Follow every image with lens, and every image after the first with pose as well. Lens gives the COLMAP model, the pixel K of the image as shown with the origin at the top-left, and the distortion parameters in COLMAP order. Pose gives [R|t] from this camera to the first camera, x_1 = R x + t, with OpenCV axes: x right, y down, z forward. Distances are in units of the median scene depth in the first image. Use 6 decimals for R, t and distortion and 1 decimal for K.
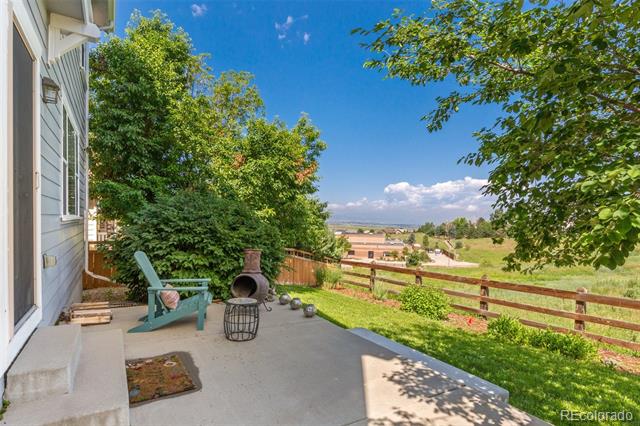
lens RADIAL K [[367.2, 0, 319.8], [0, 367.2, 192.9], [0, 0, 1]] dist [0.000569, 0.000717]
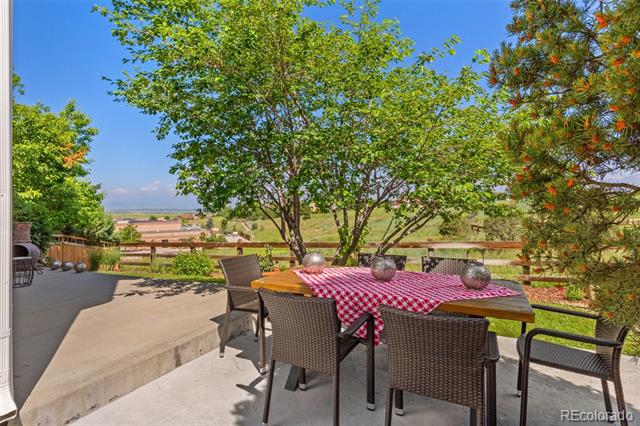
lens RADIAL K [[367.2, 0, 319.8], [0, 367.2, 192.9], [0, 0, 1]] dist [0.000569, 0.000717]
pose [[0.855339, -0.015608, 0.517834, 0.014112], [-0.008708, 0.998972, 0.044494, -0.003263], [-0.517996, -0.042566, 0.854323, -0.260310]]
